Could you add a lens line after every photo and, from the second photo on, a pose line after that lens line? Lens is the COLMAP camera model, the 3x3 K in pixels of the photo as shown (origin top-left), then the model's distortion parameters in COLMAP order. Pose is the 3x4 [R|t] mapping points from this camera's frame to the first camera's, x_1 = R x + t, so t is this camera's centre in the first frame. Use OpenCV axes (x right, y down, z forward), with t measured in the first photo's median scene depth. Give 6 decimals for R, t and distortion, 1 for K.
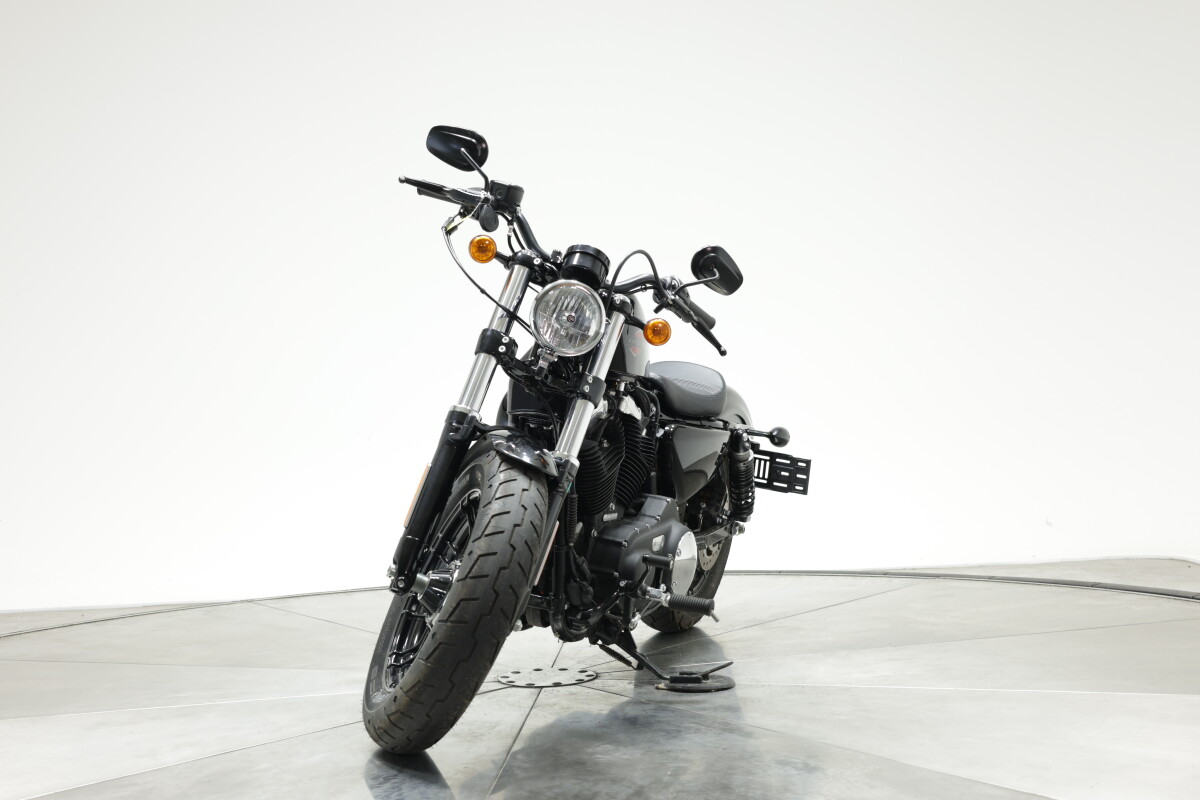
lens RADIAL K [[1631.4, 0, 600.0], [0, 1631.4, 400.0], [0, 0, 1]] dist [-0.012480, -0.024387]
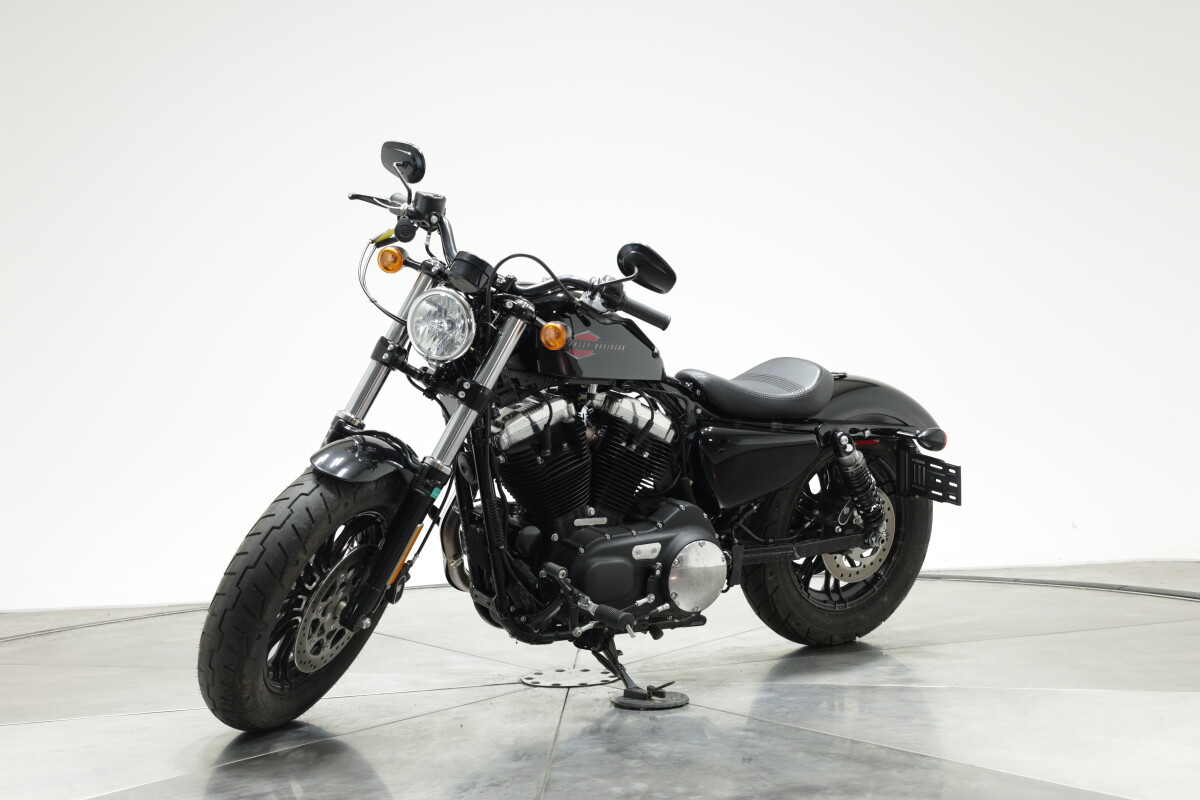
lens RADIAL K [[1631.4, 0, 600.0], [0, 1631.4, 400.0], [0, 0, 1]] dist [-0.012480, -0.024387]
pose [[0.826038, 0.006917, -0.563572, 0.608437], [0.003500, 0.999842, 0.017401, -0.020109], [0.563603, -0.016347, 0.825884, 0.208179]]
